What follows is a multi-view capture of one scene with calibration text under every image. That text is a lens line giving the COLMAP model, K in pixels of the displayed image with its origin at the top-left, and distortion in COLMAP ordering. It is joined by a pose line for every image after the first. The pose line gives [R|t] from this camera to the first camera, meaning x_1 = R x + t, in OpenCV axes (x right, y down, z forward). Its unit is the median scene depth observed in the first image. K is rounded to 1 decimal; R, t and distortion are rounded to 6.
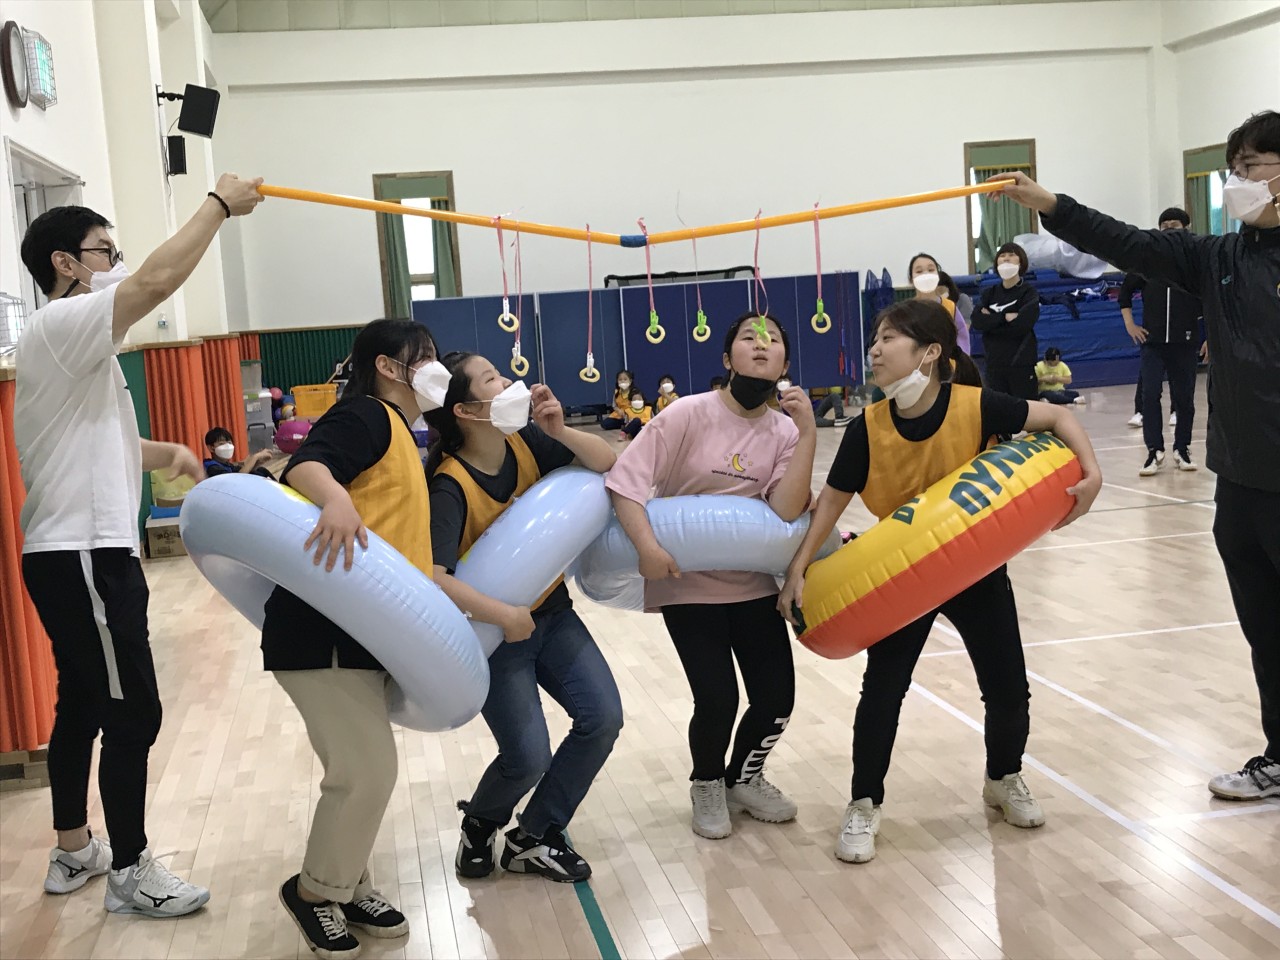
lens RADIAL K [[1560.0, 0, 639.3], [0, 1560.0, 479.7], [0, 0, 1]] dist [0.030890, 0.000000]
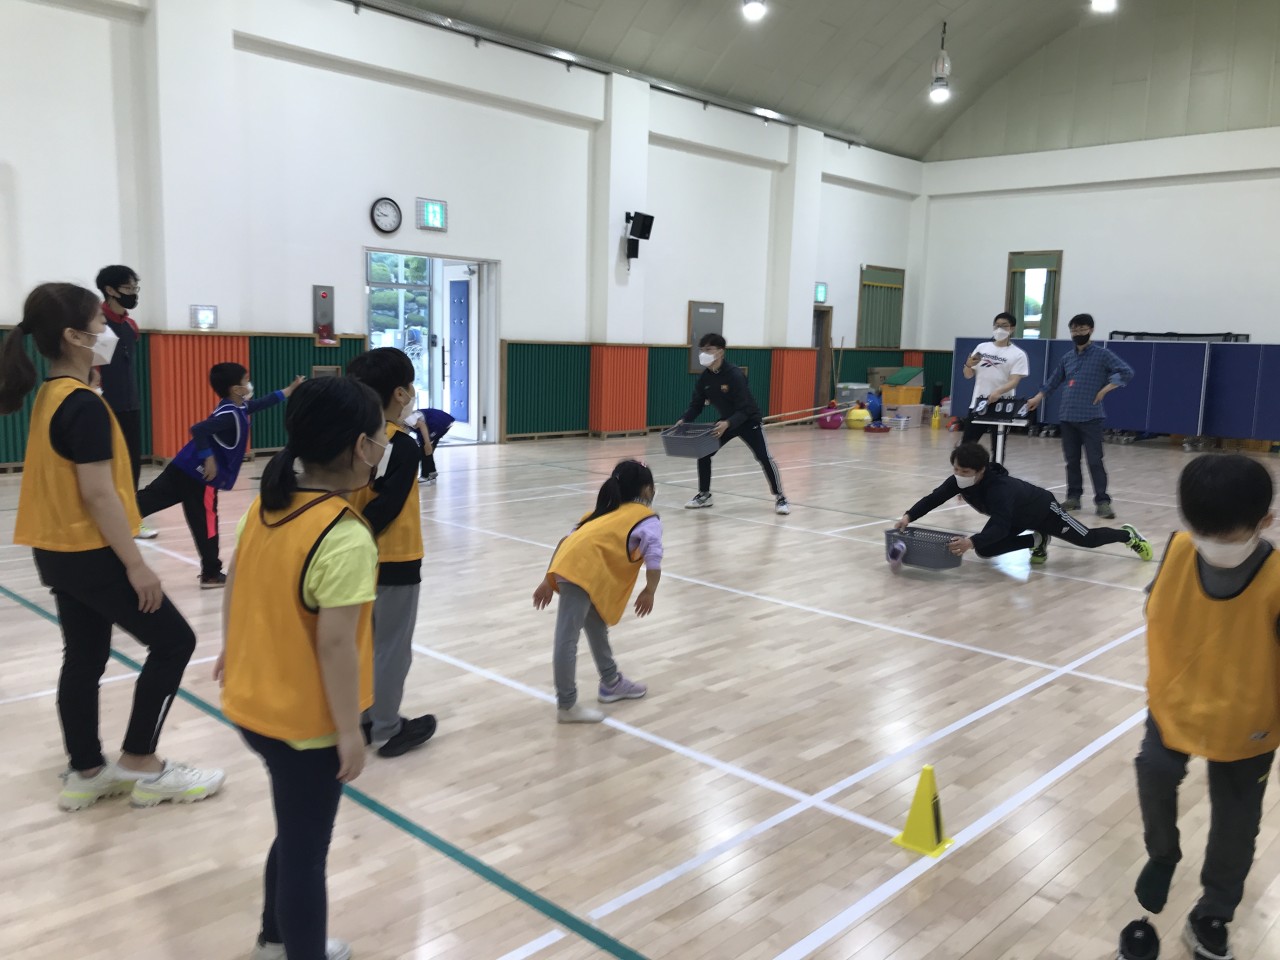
lens RADIAL K [[1066.1, 0, 639.8], [0, 1066.1, 481.0], [0, 0, 1]] dist [0.007058, 0.008591]
pose [[0.590595, 0.190055, -0.784268, 0.460231], [-0.160263, 0.980135, 0.116834, -0.044206], [0.790894, 0.056687, 0.609322, 0.116933]]
